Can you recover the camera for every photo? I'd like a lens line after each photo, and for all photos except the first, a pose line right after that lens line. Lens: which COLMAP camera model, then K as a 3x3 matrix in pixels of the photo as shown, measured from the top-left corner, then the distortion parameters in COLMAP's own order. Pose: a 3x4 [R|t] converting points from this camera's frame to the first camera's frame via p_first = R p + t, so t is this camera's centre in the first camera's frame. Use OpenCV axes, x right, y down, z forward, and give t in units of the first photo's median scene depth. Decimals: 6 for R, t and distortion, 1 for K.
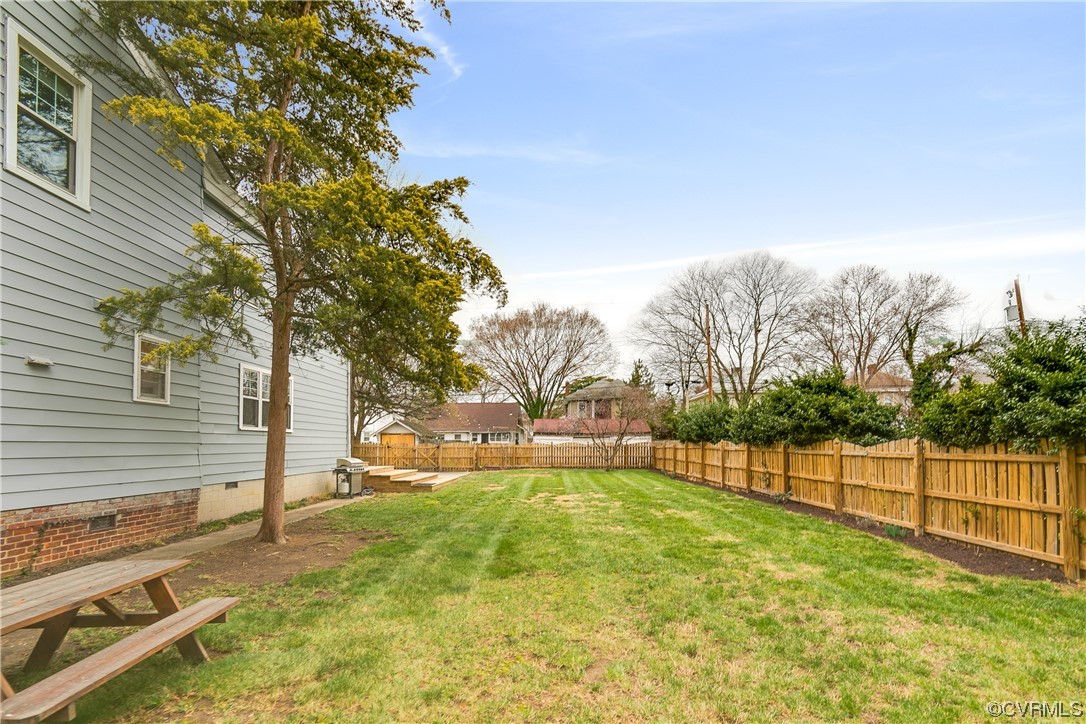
lens RADIAL K [[488.3, 0, 520.1], [0, 488.3, 438.9], [0, 0, 1]] dist [0.000297, -0.002352]
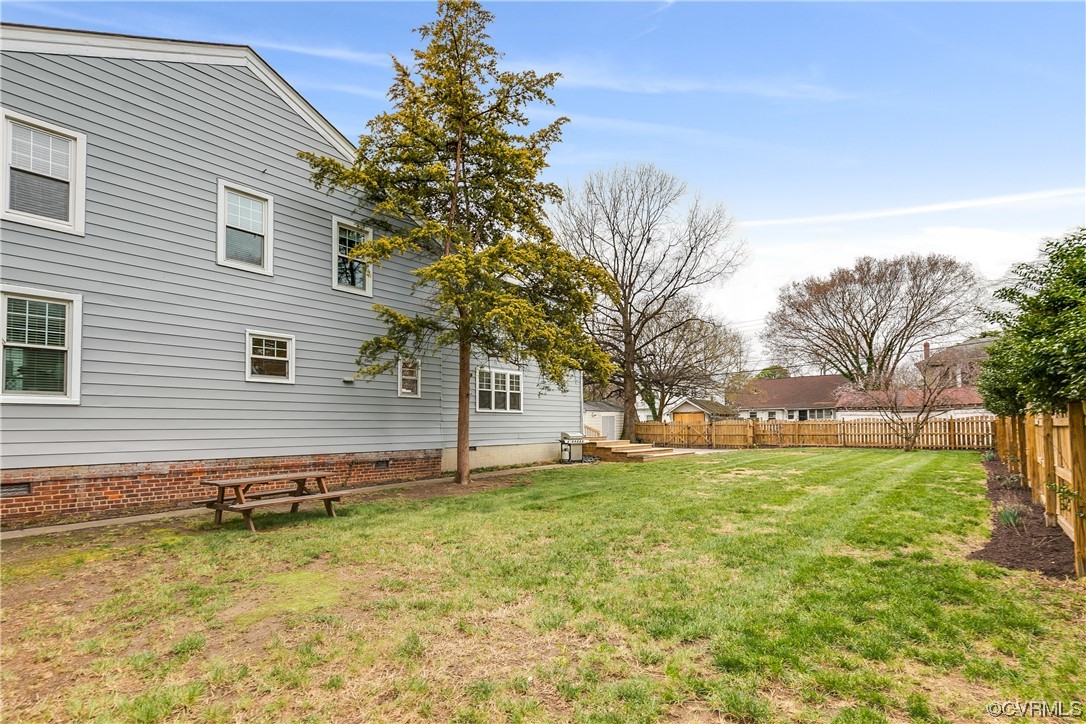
lens RADIAL K [[488.3, 0, 552.5], [0, 488.3, 407.0], [0, 0, 1]] dist [0.000297, -0.002352]
pose [[0.807127, -0.030801, -0.589574, 0.428546], [0.016493, 0.999425, -0.029634, 0.012995], [0.590148, 0.014195, 0.807171, -0.057256]]
